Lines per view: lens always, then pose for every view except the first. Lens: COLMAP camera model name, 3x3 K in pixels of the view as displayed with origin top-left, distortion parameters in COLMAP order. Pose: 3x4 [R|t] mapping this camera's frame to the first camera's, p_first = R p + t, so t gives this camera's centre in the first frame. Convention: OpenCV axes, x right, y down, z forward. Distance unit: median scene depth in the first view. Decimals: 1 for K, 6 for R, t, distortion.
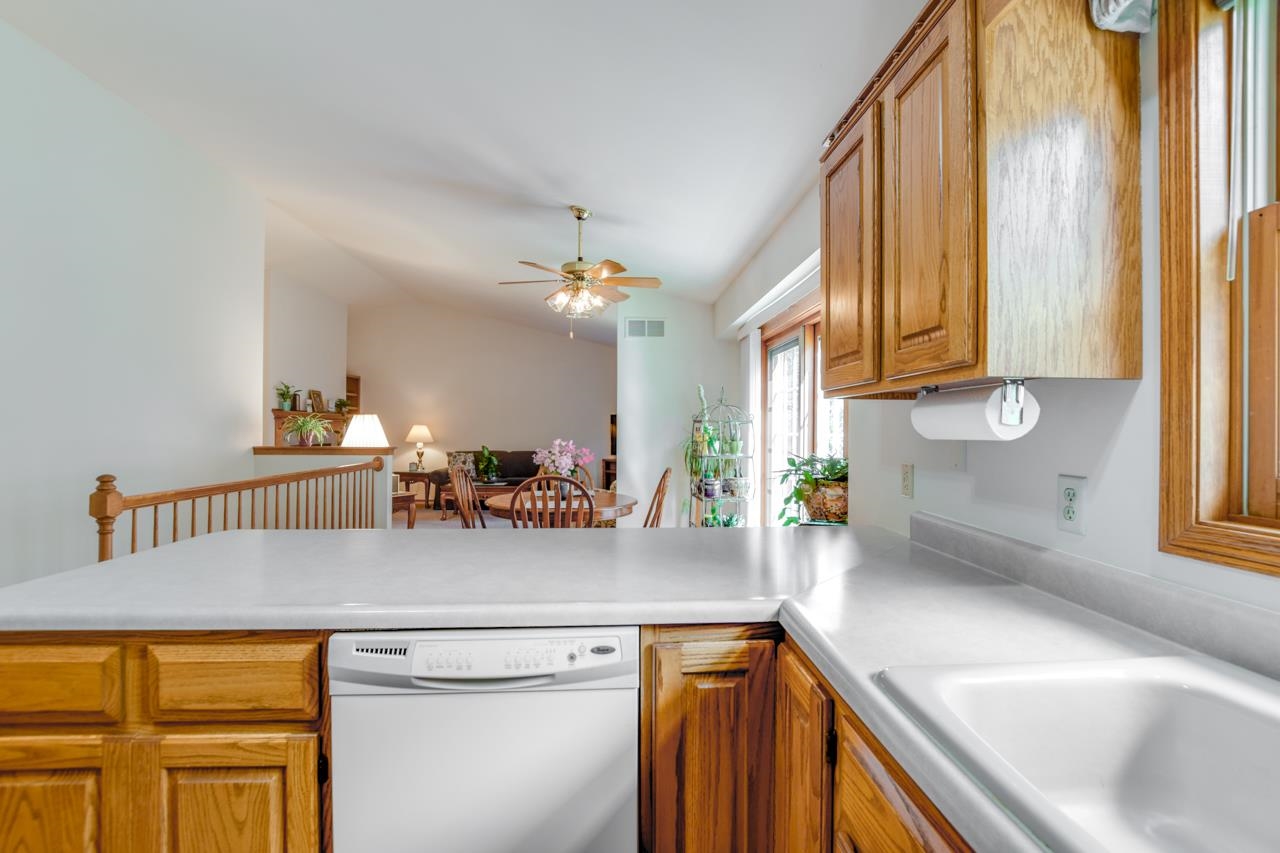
lens RADIAL K [[563.9, 0, 648.0], [0, 563.9, 429.8], [0, 0, 1]] dist [-0.024760, 0.000137]
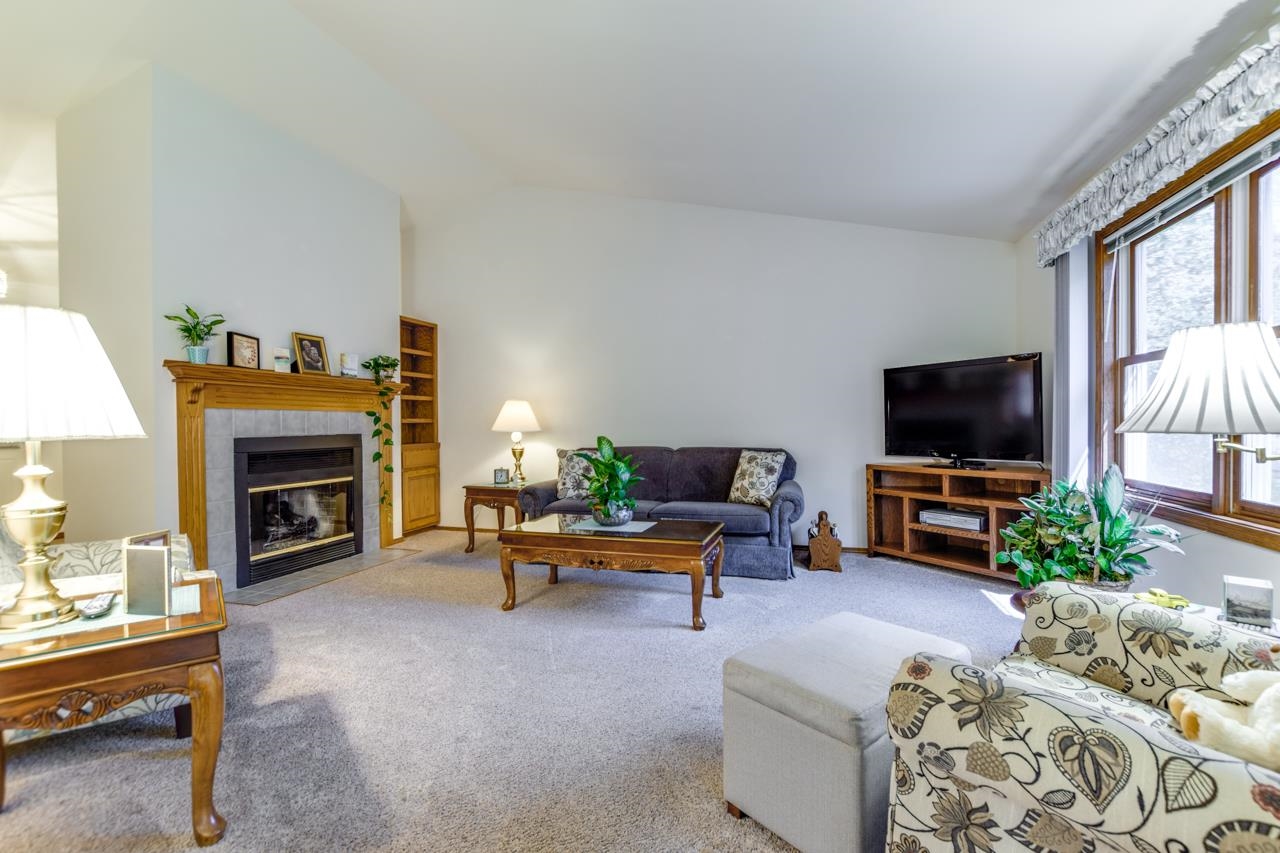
lens RADIAL K [[563.9, 0, 648.0], [0, 563.9, 429.8], [0, 0, 1]] dist [-0.024760, 0.000137]
pose [[0.939184, -0.008437, -0.343310, -0.097331], [0.012224, 0.999886, 0.008870, 0.017550], [0.343196, -0.012527, 0.939180, 0.539746]]
